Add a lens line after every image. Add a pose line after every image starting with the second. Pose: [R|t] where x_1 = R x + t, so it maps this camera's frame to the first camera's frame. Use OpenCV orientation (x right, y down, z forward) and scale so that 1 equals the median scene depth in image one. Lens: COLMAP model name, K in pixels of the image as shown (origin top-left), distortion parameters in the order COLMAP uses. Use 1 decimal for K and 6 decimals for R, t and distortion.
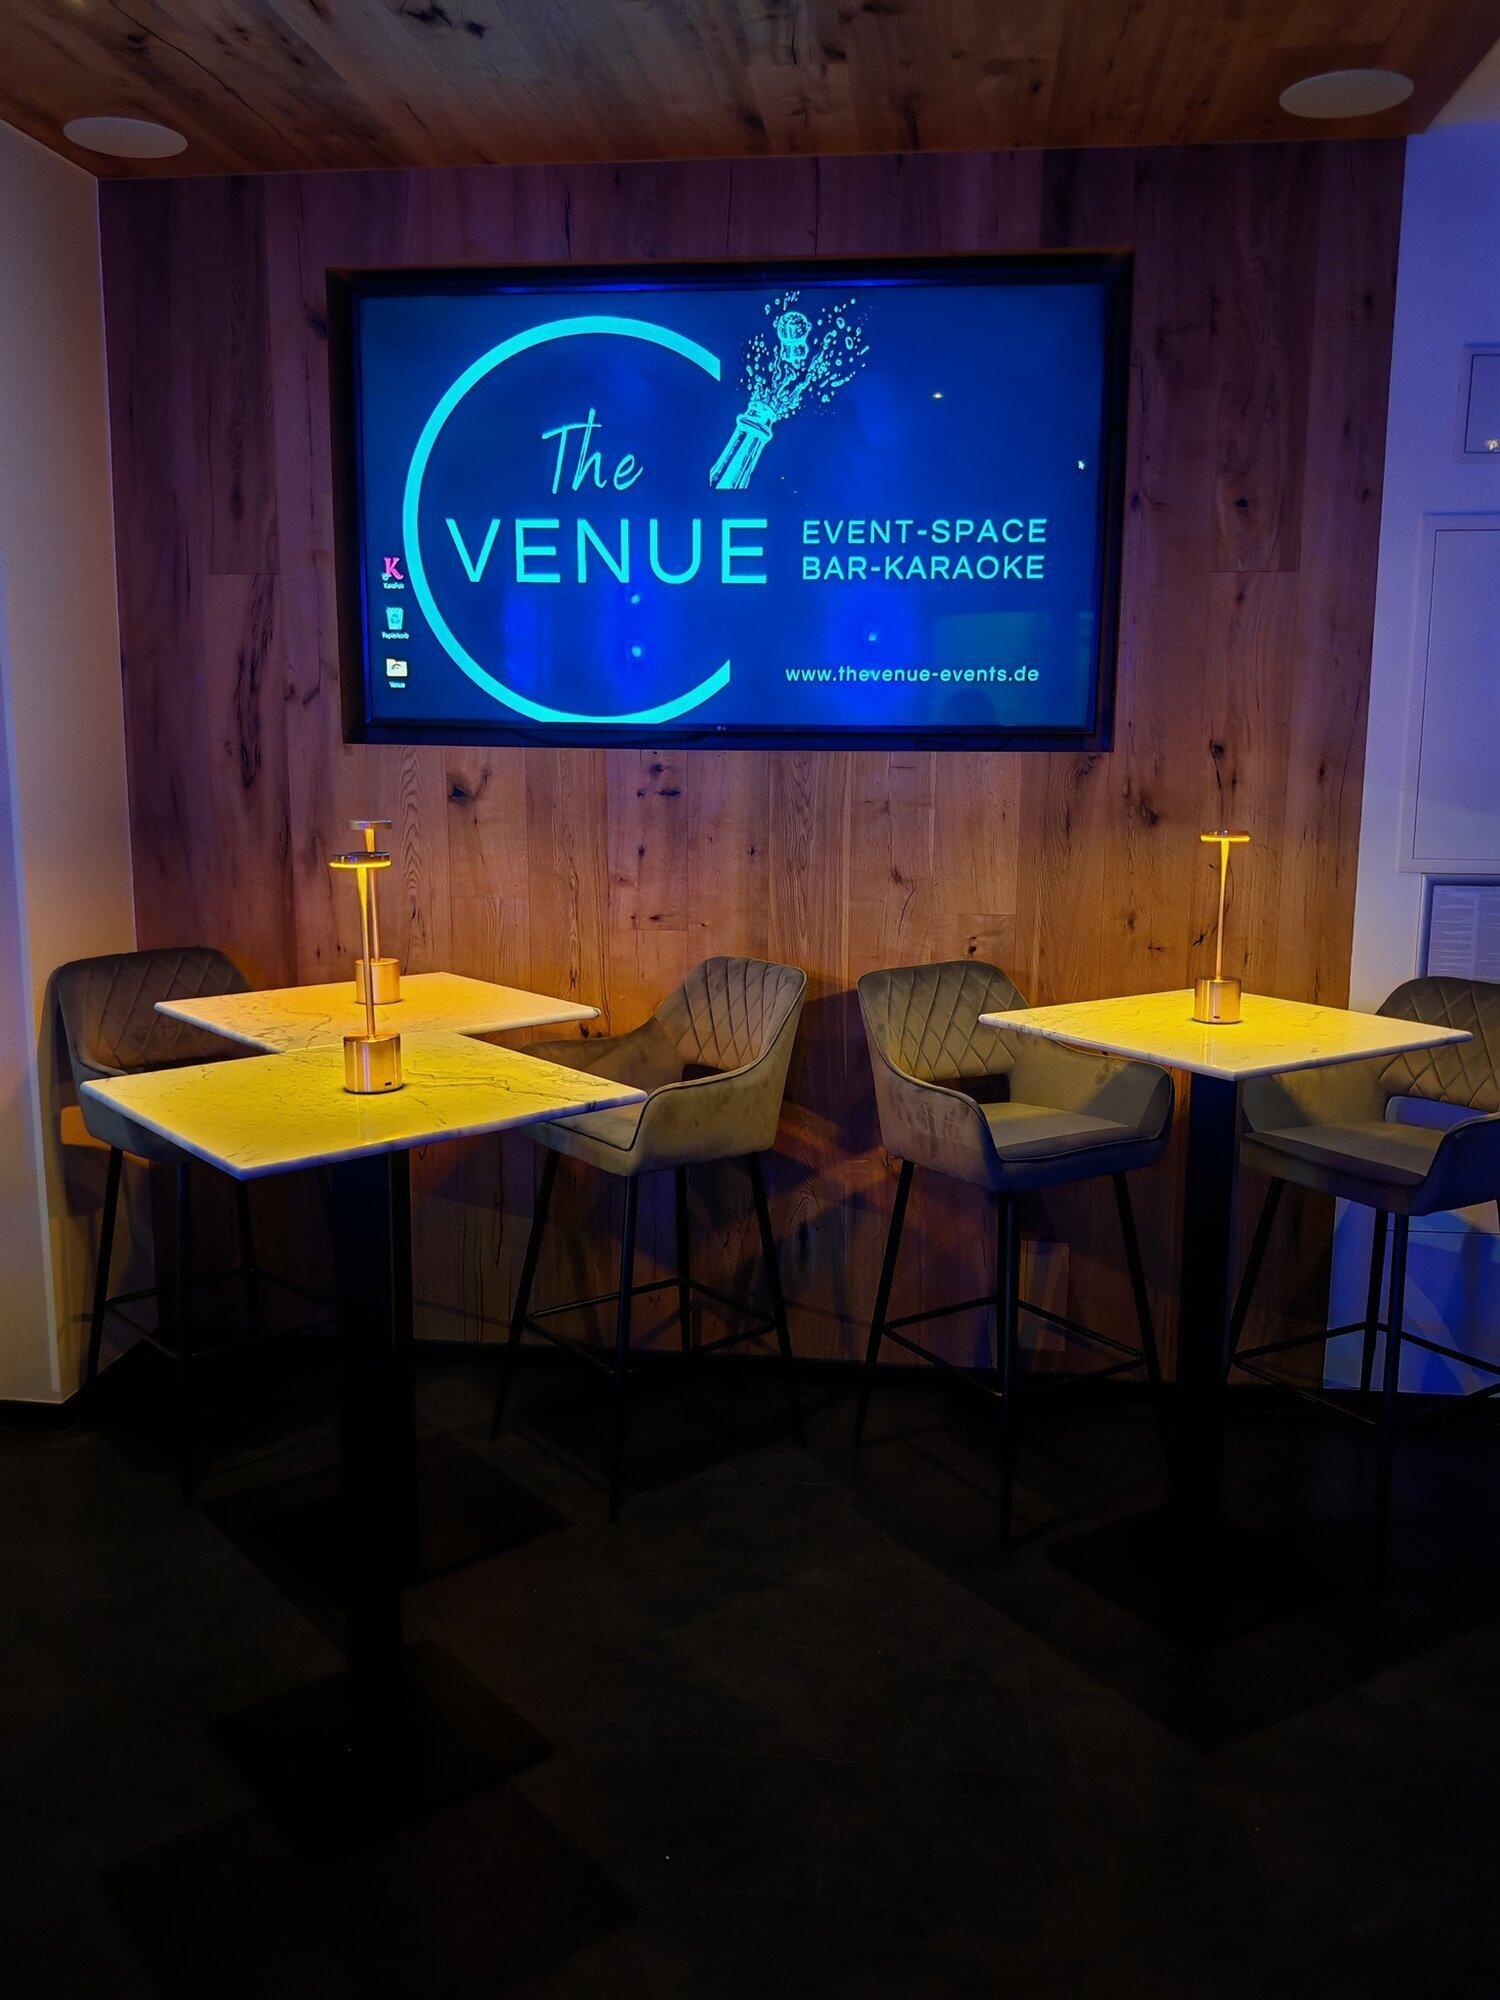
lens RADIAL K [[1587.4, 0, 750.0], [0, 1587.4, 1000.0], [0, 0, 1]] dist [0.002848, 0.001361]
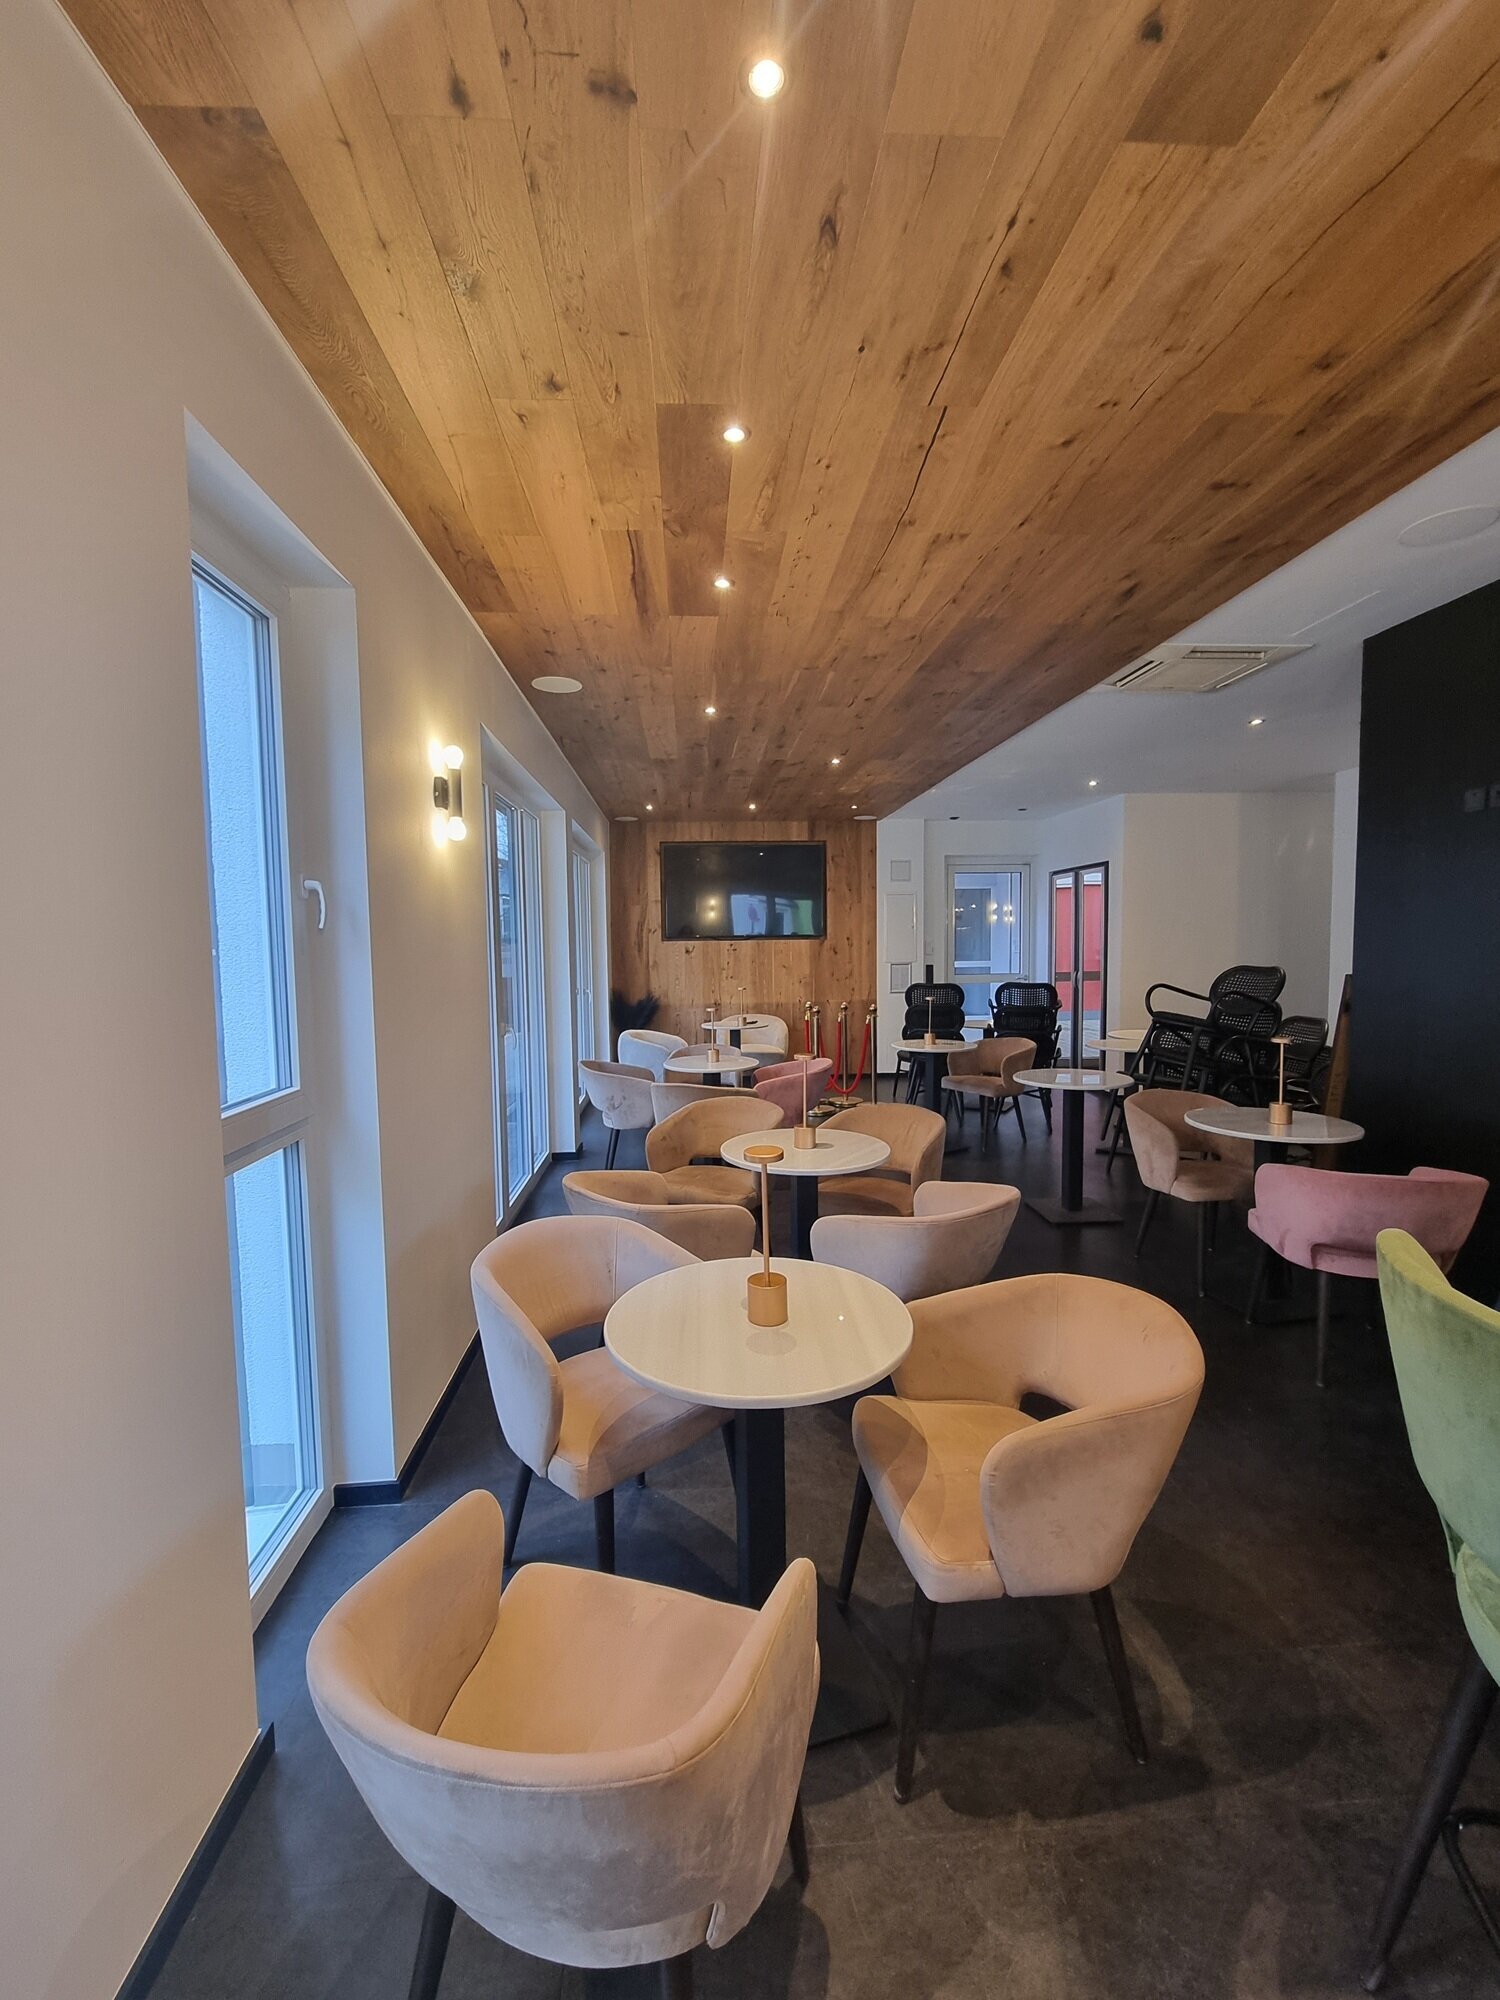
lens RADIAL K [[805.3, 0, 750.0], [0, 805.3, 1000.0], [0, 0, 1]] dist [-0.000022, -0.000002]
pose [[0.979628, -0.032489, 0.198175, -0.490865], [0.050593, 0.994924, -0.086985, 0.226521], [-0.194343, 0.095239, 0.976299, -1.322331]]
